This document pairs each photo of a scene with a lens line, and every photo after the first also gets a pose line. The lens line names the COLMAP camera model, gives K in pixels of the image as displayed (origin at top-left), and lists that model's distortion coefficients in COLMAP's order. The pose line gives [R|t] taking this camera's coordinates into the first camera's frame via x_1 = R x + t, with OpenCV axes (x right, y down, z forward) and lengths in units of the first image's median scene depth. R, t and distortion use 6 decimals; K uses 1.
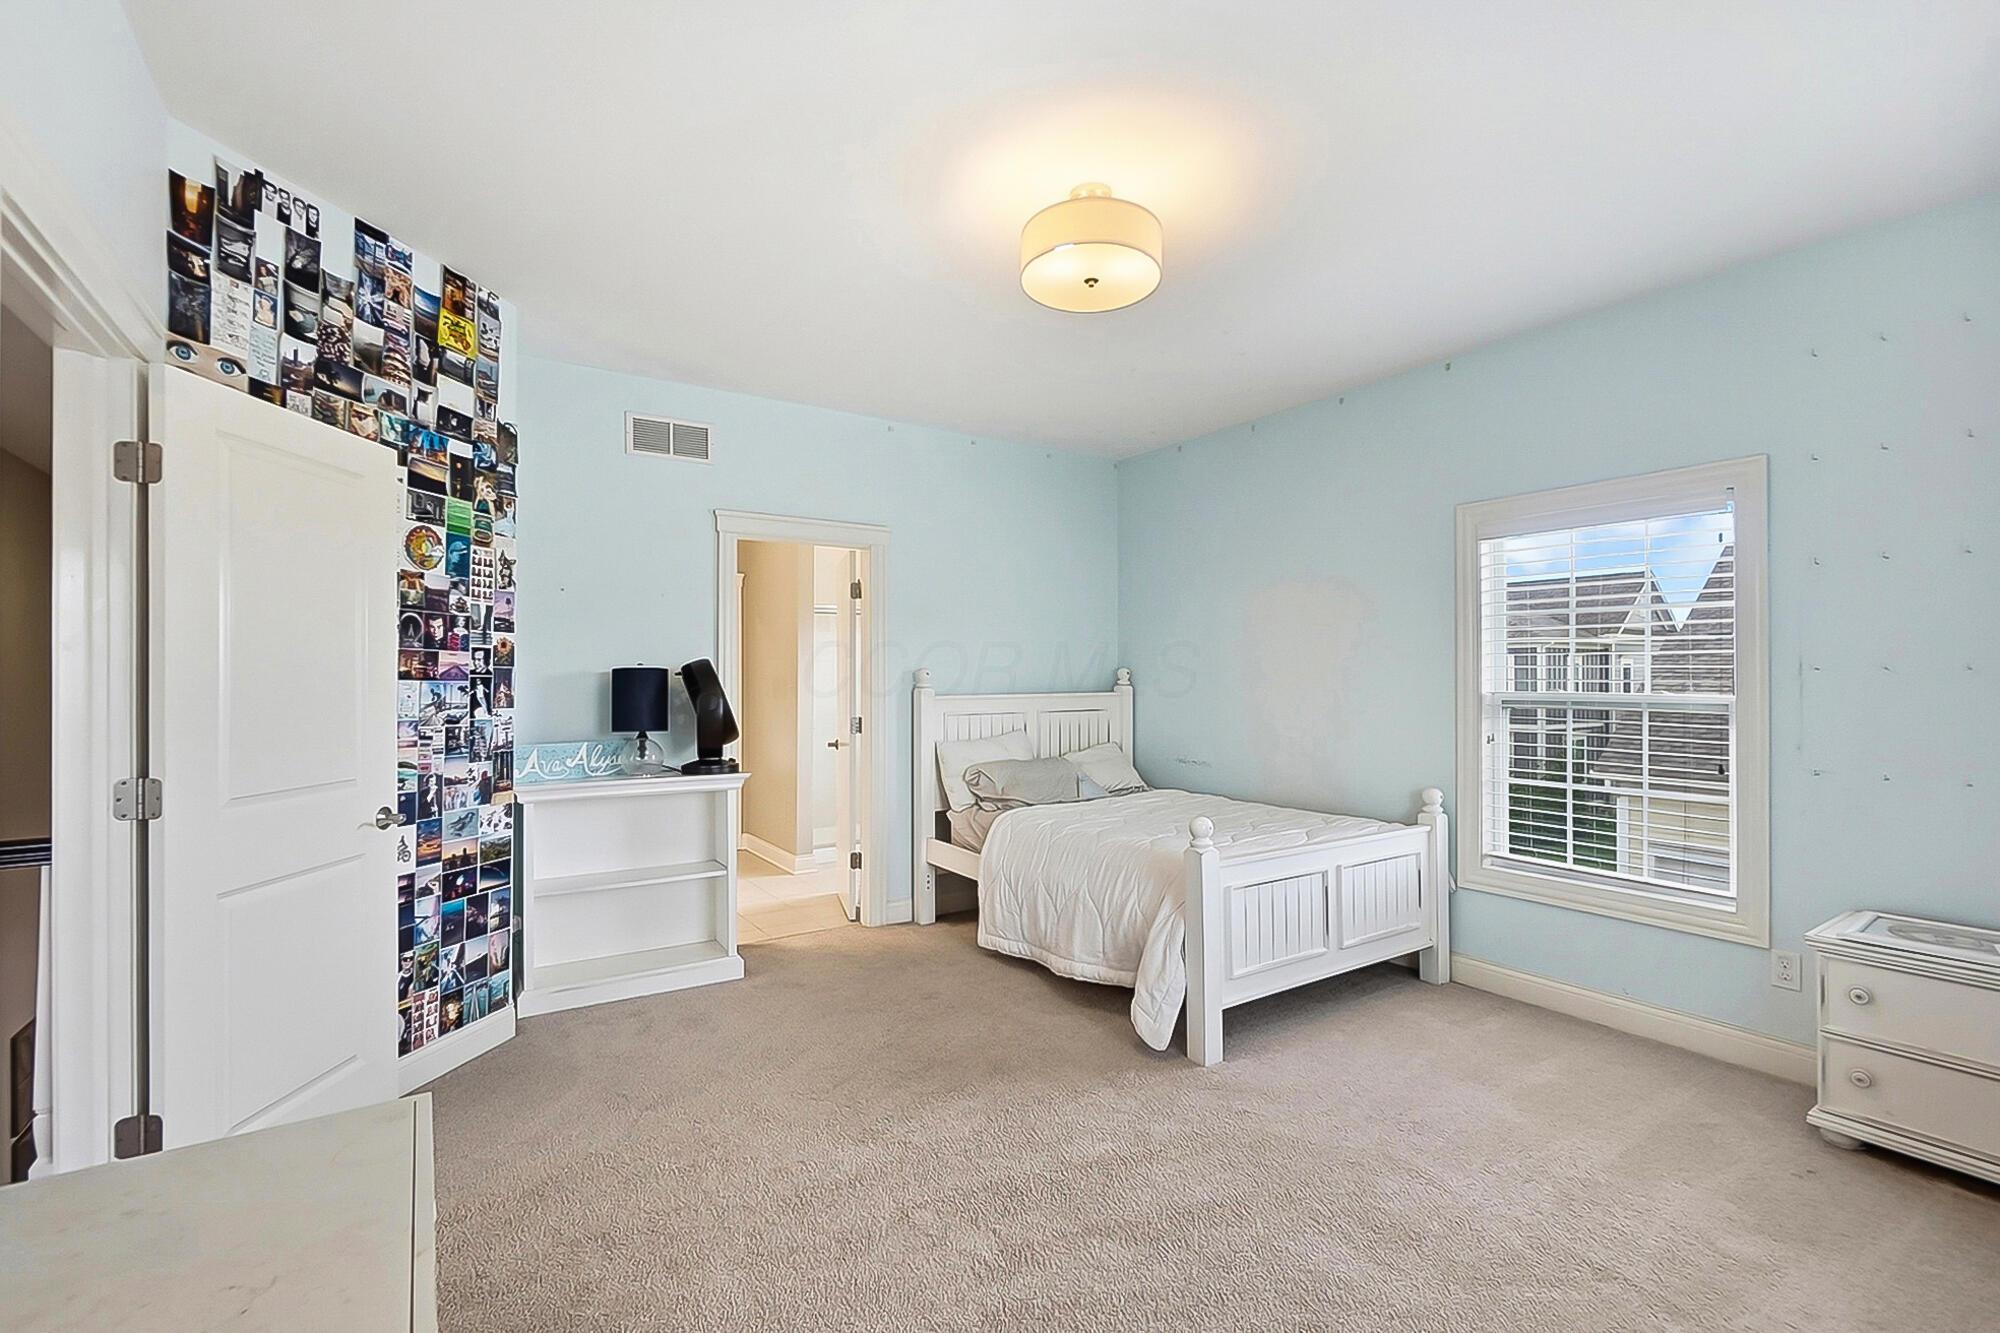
lens RADIAL K [[876.9, 0, 1000.1], [0, 876.9, 672.5], [0, 0, 1]] dist [-0.011598, 0.000348]
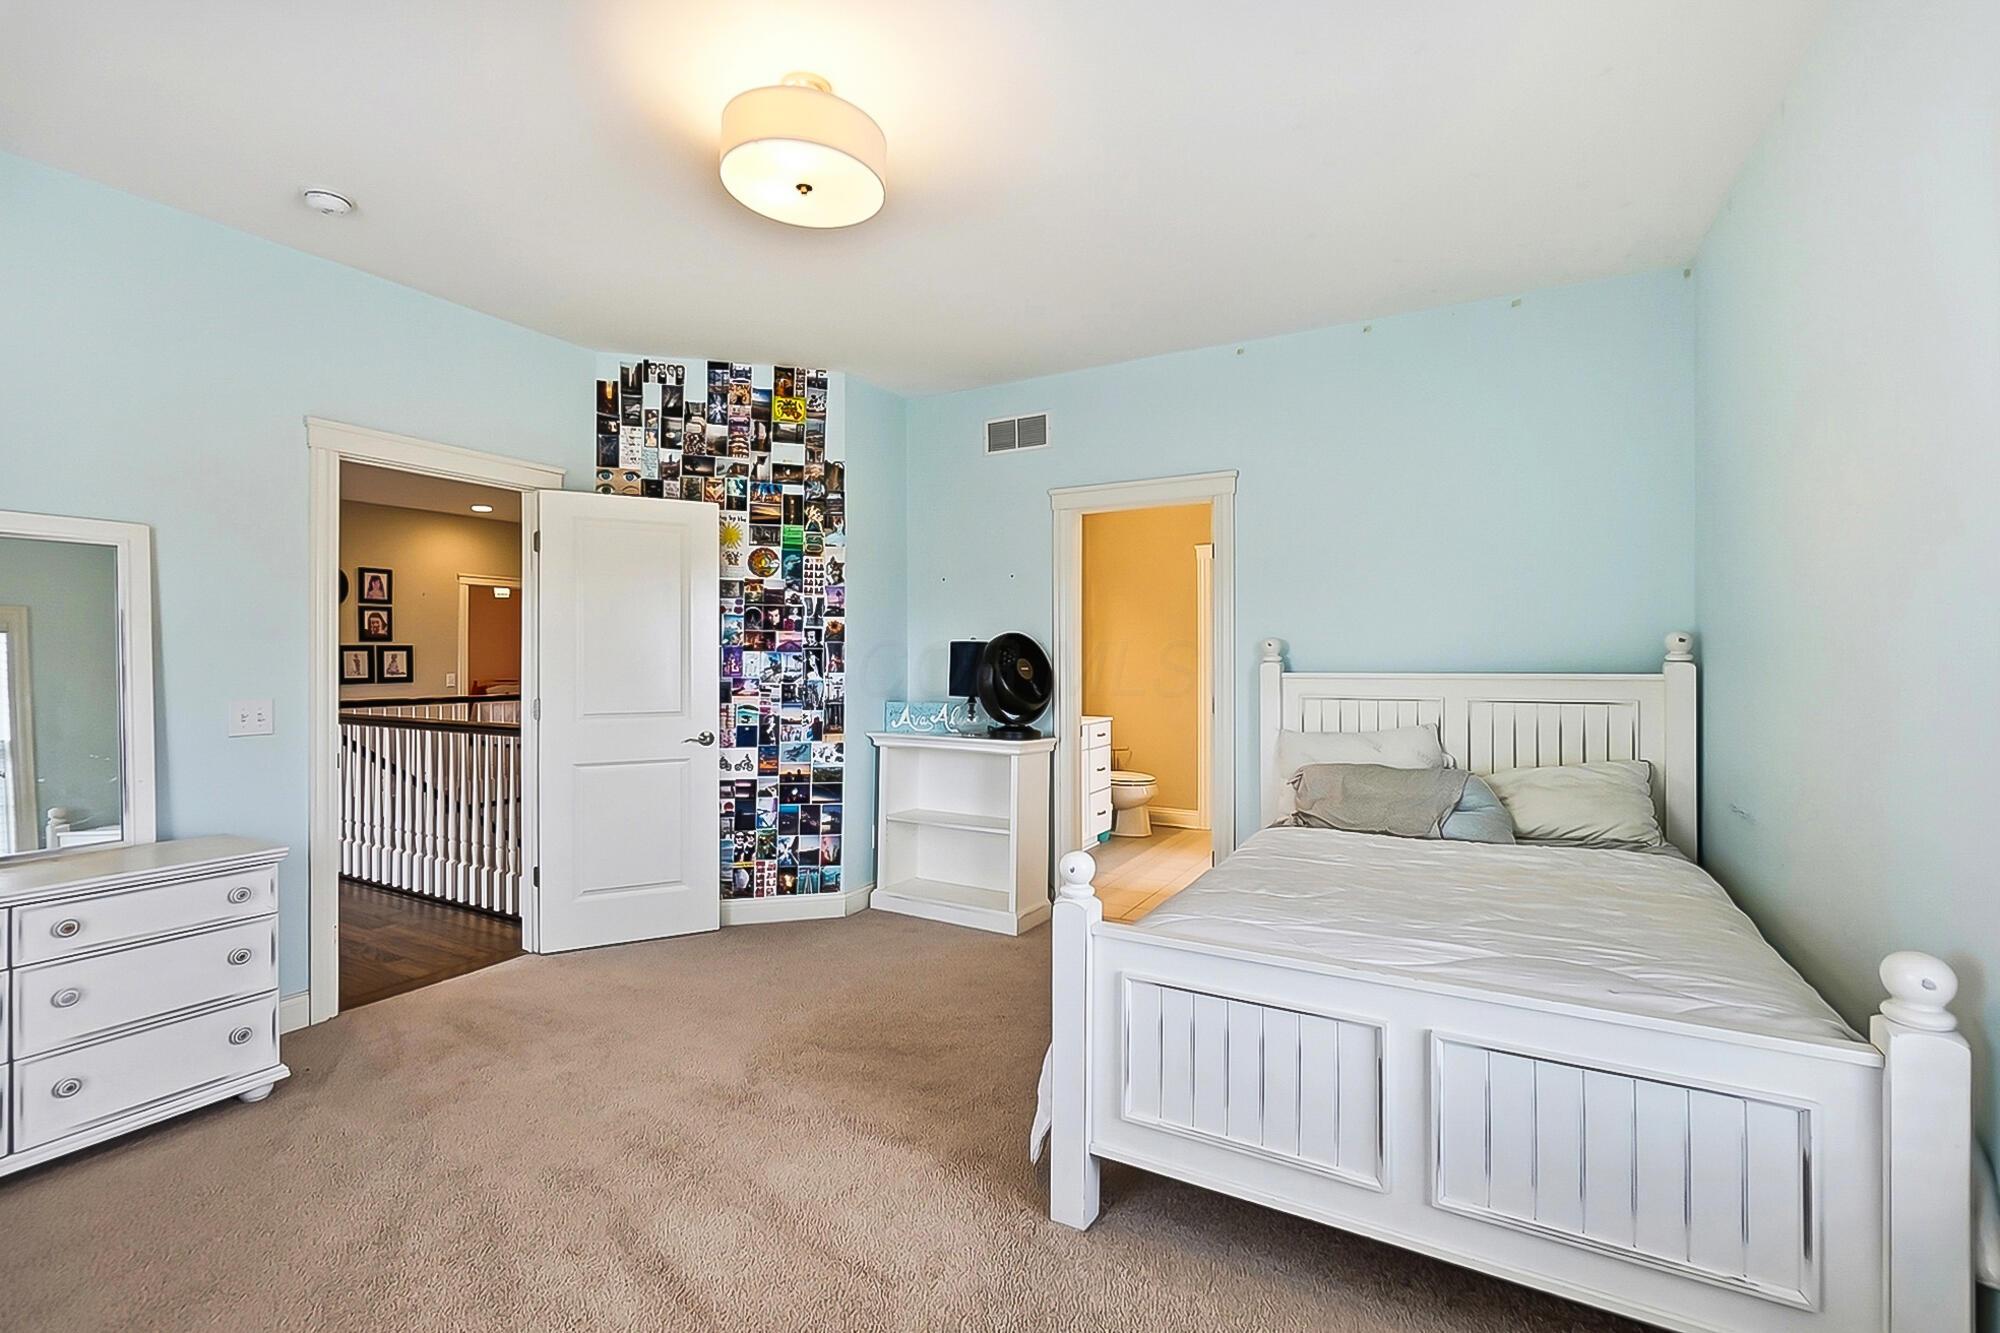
lens RADIAL K [[873.3, 0, 1003.6], [0, 873.3, 659.2], [0, 0, 1]] dist [-0.000745, -0.000065]
pose [[0.448071, 0.002382, -0.893995, 0.827380], [0.004016, 0.999981, 0.004678, 0.016097], [0.893989, -0.005686, 0.448053, 0.676069]]
